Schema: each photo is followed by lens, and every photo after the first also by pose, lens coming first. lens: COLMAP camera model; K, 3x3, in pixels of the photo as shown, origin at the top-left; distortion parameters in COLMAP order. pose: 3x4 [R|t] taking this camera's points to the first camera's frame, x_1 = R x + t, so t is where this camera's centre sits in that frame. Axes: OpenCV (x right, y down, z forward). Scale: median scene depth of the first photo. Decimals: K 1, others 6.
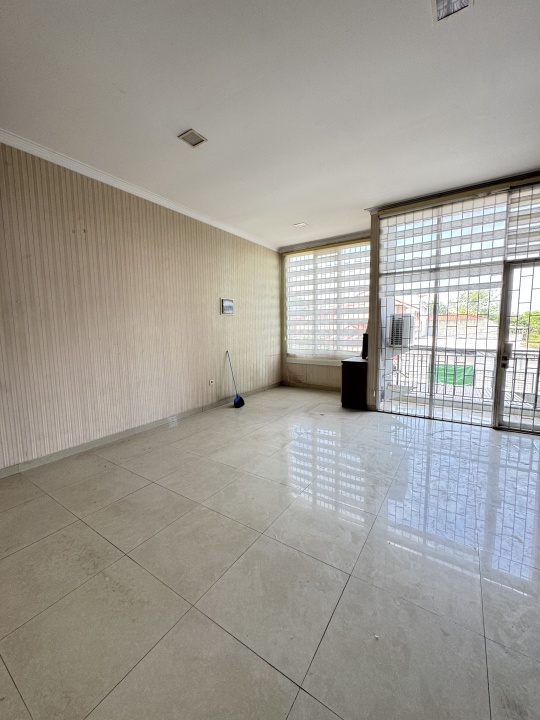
lens RADIAL K [[287.7, 0, 270.8], [0, 287.7, 360.0], [0, 0, 1]] dist [-0.002337, -0.000017]
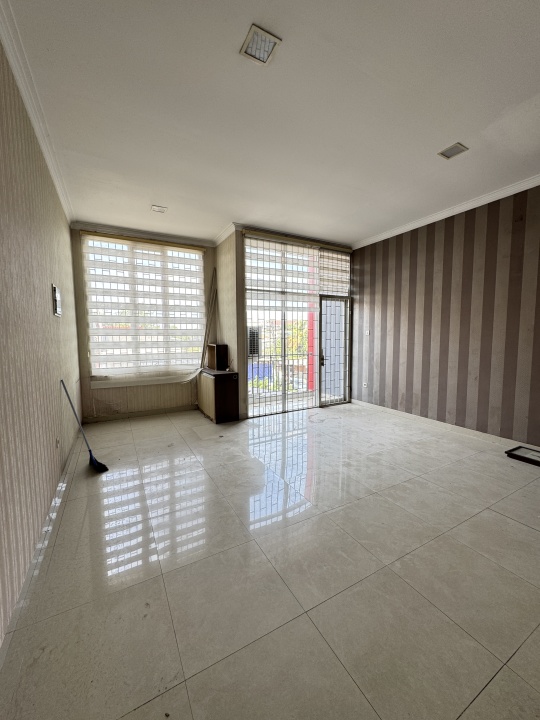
lens RADIAL K [[287.7, 0, 270.6], [0, 287.7, 358.6], [0, 0, 1]] dist [-0.002337, -0.000017]
pose [[0.465107, -0.063497, 0.882974, -0.534206], [0.100265, 0.994785, 0.018723, -0.052600], [-0.879558, 0.079824, 0.469048, 0.443584]]
